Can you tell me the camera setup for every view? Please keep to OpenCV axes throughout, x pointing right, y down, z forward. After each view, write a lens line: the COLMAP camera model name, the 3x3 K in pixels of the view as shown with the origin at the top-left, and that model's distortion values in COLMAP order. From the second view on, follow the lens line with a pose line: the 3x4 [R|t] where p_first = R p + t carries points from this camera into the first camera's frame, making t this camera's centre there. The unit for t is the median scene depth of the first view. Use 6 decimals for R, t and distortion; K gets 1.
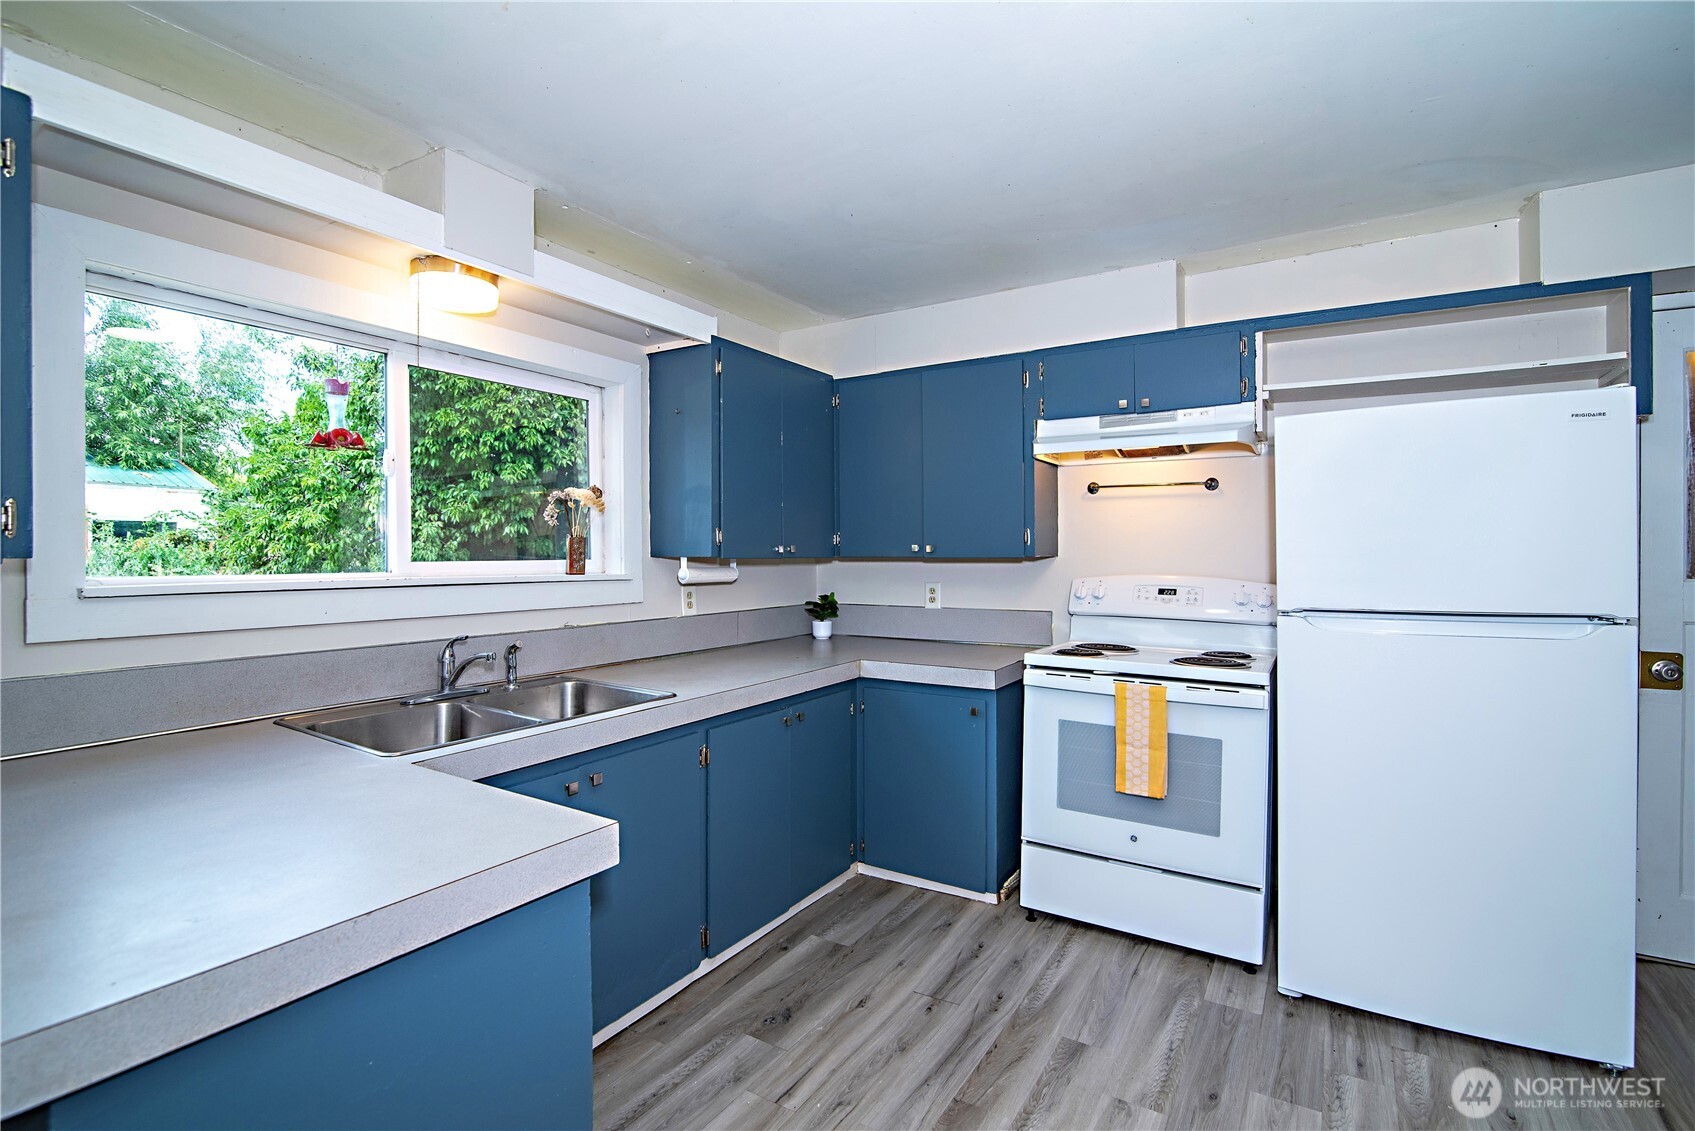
lens RADIAL K [[782.2, 0, 841.7], [0, 782.2, 547.2], [0, 0, 1]] dist [-0.017202, -0.002326]
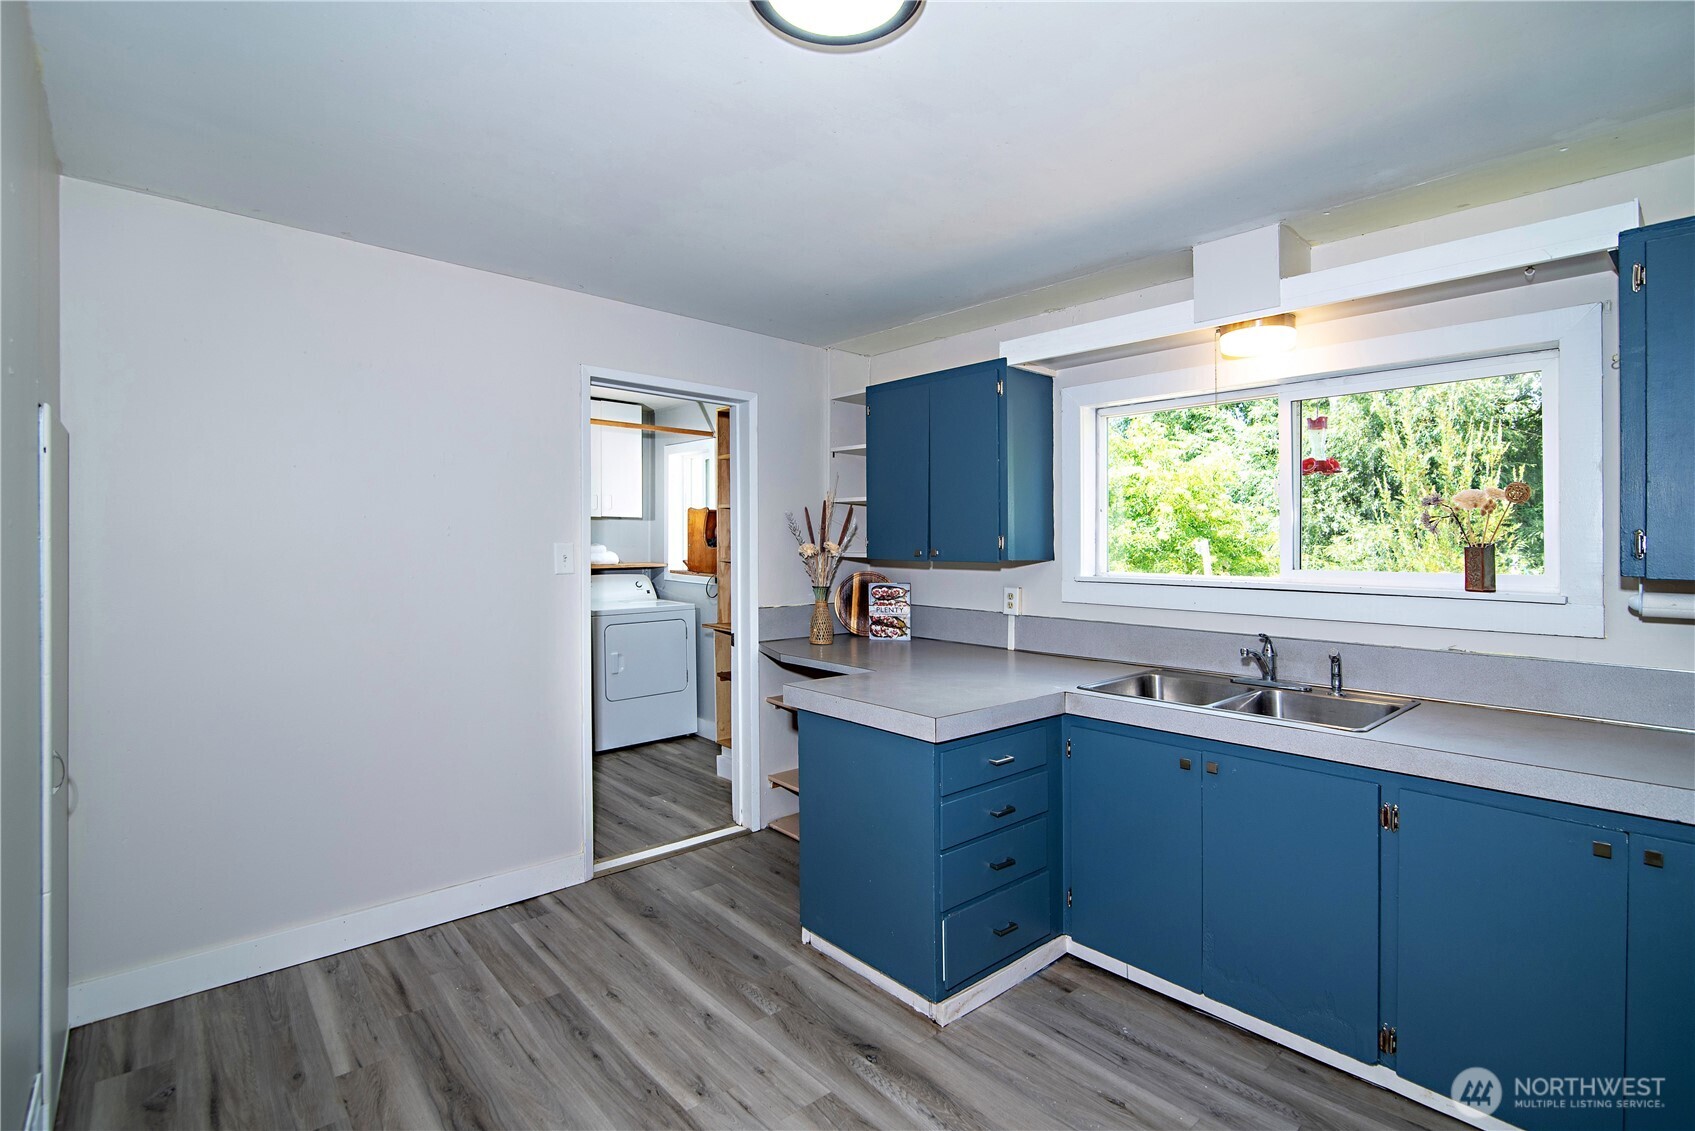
lens RADIAL K [[782.2, 0, 830.0], [0, 782.2, 547.9], [0, 0, 1]] dist [-0.017202, -0.002326]
pose [[-0.288457, -0.003998, -0.957484, 0.739458], [-0.004845, 0.999985, -0.002715, -0.006460], [0.957480, 0.003856, -0.288472, 0.656448]]
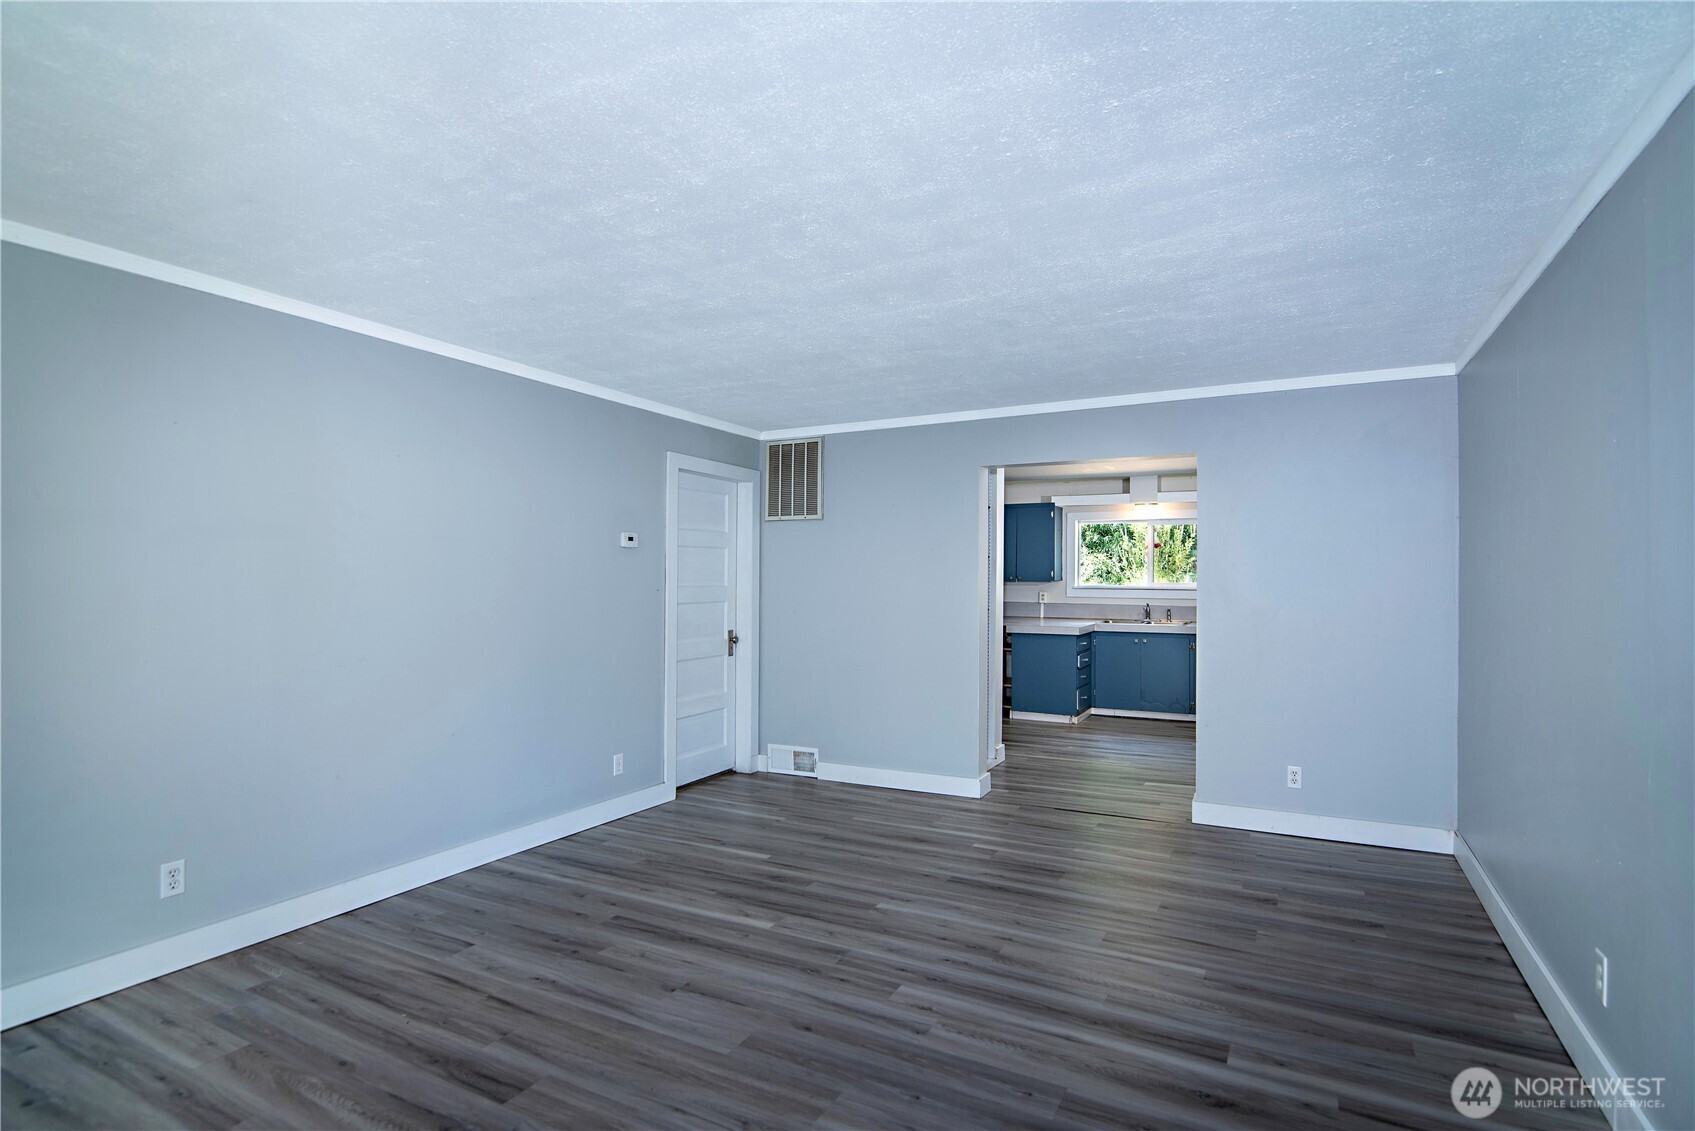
lens RADIAL K [[843.3, 0, 850.4], [0, 843.3, 569.3], [0, 0, 1]] dist [-0.007171, 0.000538]
pose [[0.064384, -0.004665, -0.997914, 2.953666], [0.001830, 0.999988, -0.004557, -0.022975], [0.997924, -0.001533, 0.064392, -0.535419]]
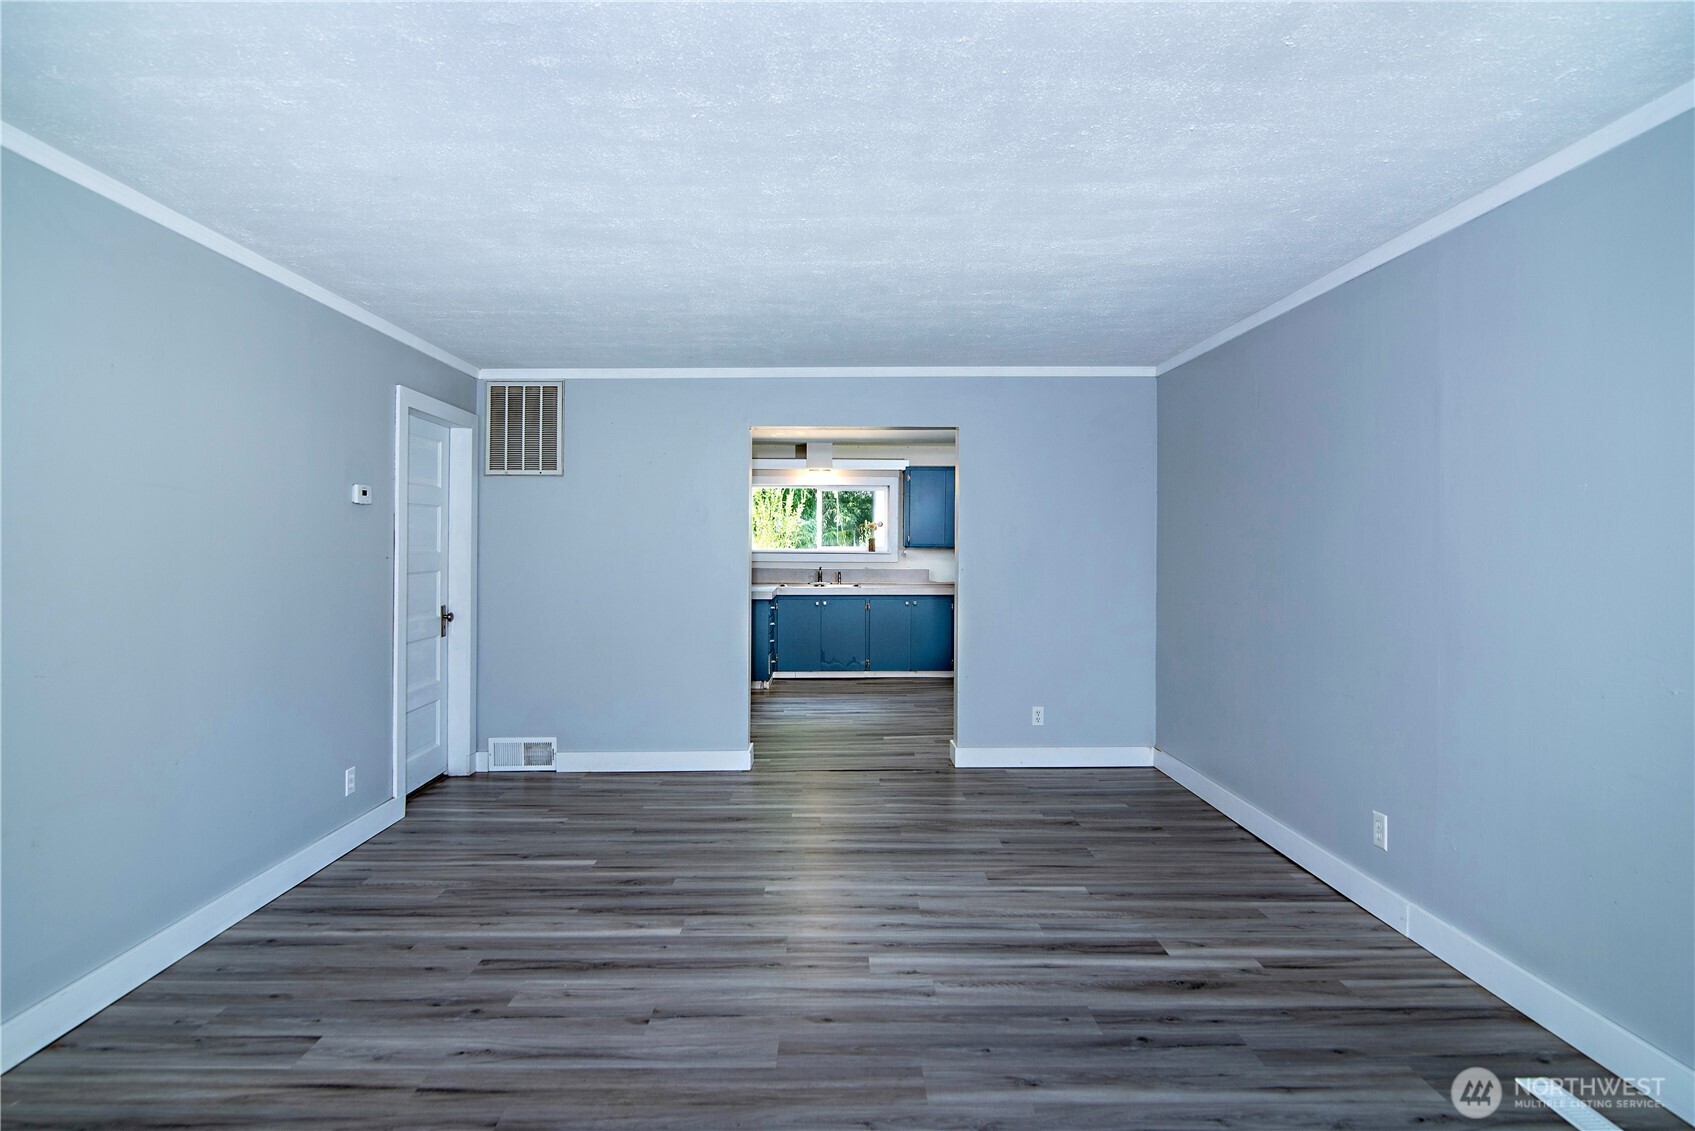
lens RADIAL K [[886.9, 0, 838.4], [0, 886.9, 537.9], [0, 0, 1]] dist [-0.011401, 0.006803]
pose [[0.527889, 0.000894, -0.849313, 2.805124], [0.000060, 0.999999, 0.001090, -0.022870], [0.849313, -0.000626, 0.527888, -1.011577]]
